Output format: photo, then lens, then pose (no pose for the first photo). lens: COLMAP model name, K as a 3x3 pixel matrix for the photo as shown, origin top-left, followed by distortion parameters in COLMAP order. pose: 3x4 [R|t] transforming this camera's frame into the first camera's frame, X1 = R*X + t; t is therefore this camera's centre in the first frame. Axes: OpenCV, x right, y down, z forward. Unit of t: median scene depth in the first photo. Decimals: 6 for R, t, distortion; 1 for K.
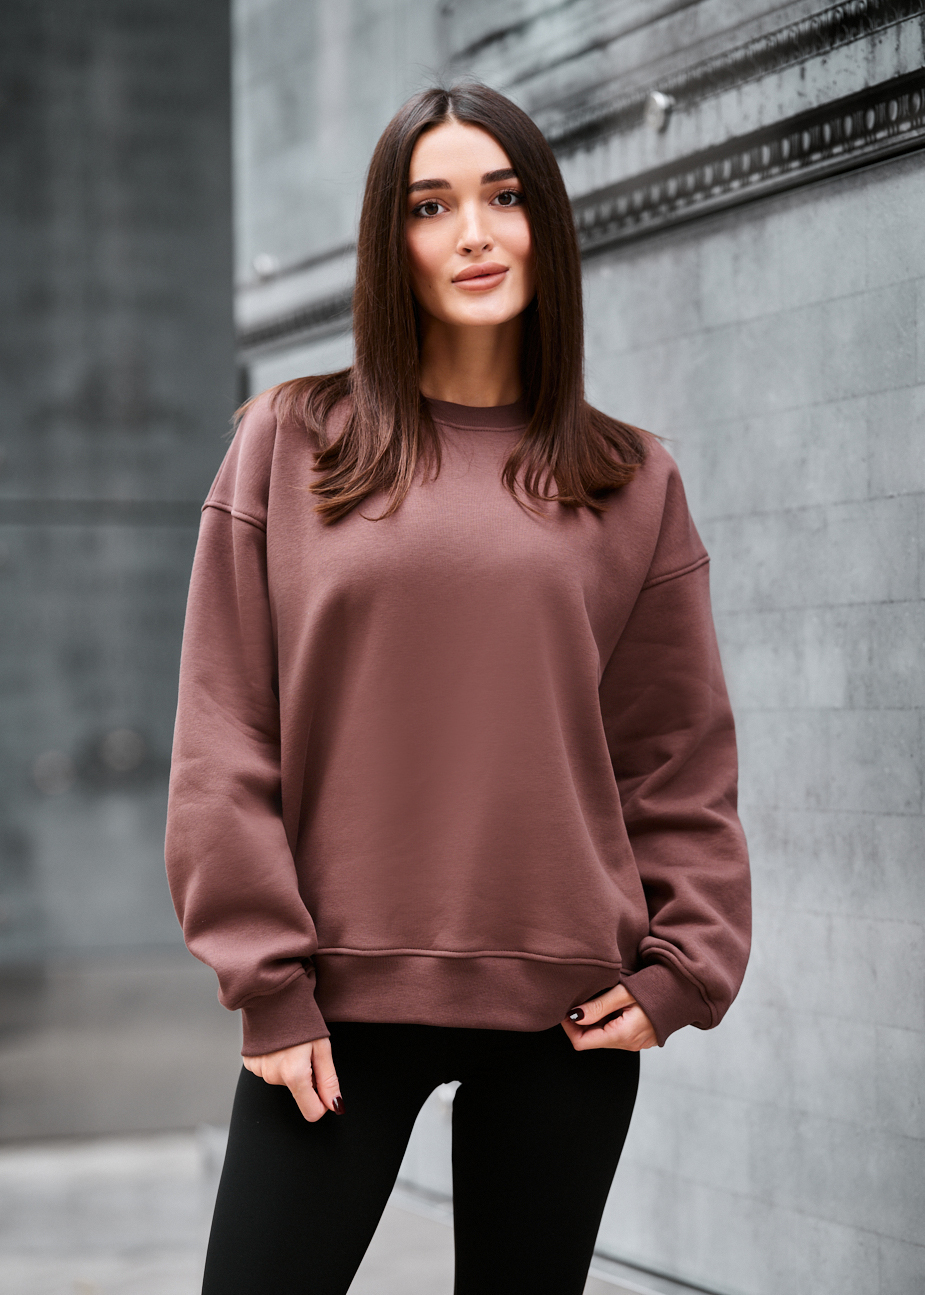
lens RADIAL K [[3525.5, 0, 451.4], [0, 3525.5, 658.7], [0, 0, 1]] dist [0.210559, 0.000000]
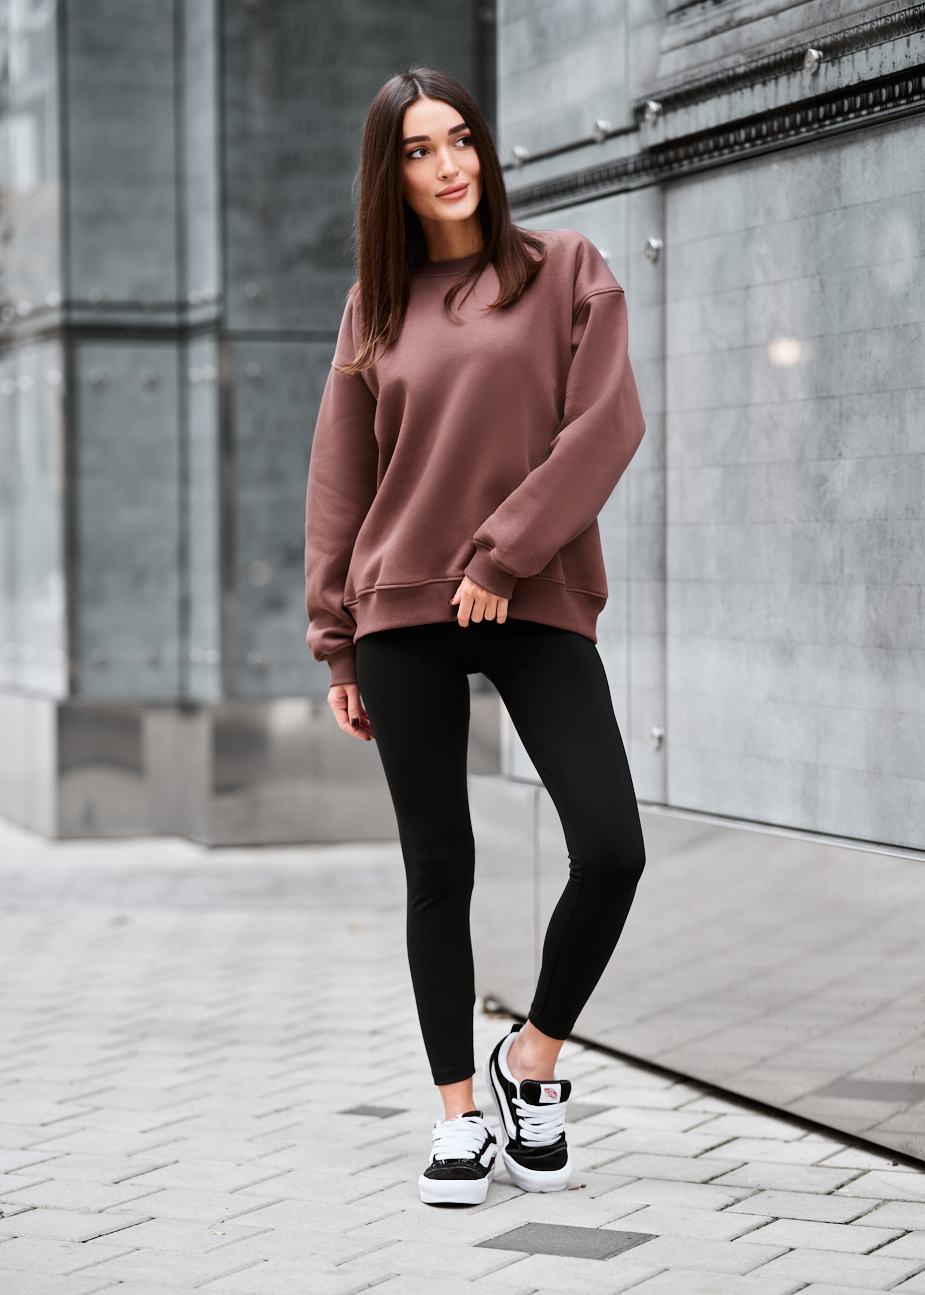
lens RADIAL K [[3525.5, 0, 472.9], [0, 3525.5, 635.6], [0, 0, 1]] dist [0.210559, 0.000000]
pose [[0.999676, 0.004720, -0.025000, -0.050709], [-0.003702, 0.999169, 0.040580, 0.031187], [0.025171, -0.040475, 0.998863, -0.560956]]
